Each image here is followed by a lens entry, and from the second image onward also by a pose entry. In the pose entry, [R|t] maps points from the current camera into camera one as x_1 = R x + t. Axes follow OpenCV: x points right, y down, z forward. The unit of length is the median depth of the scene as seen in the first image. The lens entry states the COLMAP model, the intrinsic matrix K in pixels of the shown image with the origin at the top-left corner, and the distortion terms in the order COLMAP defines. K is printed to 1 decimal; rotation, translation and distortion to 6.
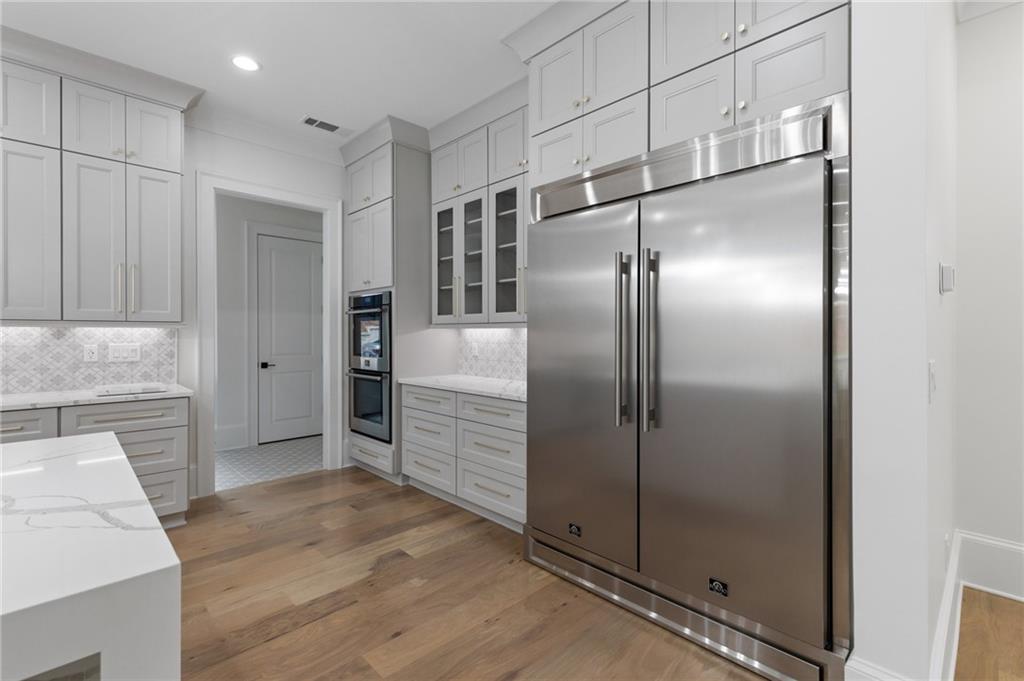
lens RADIAL K [[460.7, 0, 512.2], [0, 460.7, 337.8], [0, 0, 1]] dist [0.016791, -0.000189]
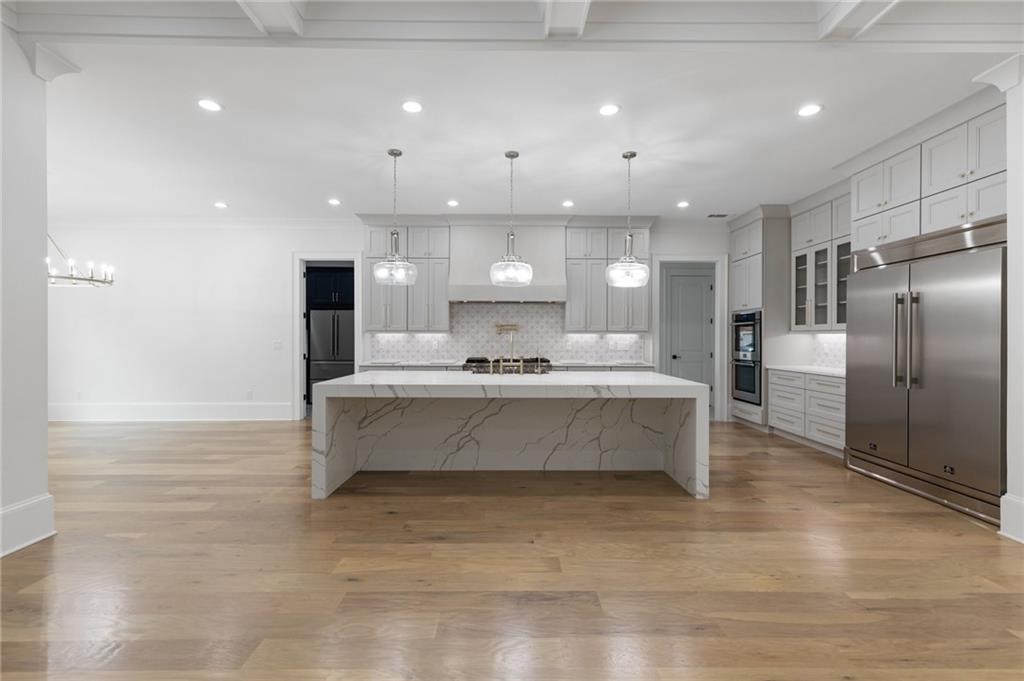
lens RADIAL K [[460.7, 0, 512.2], [0, 460.7, 337.8], [0, 0, 1]] dist [0.016791, -0.000189]
pose [[0.726152, 0.001345, -0.687533, 0.217826], [-0.007976, 0.999947, -0.006468, 0.010603], [0.687488, 0.010181, 0.726125, -0.769264]]
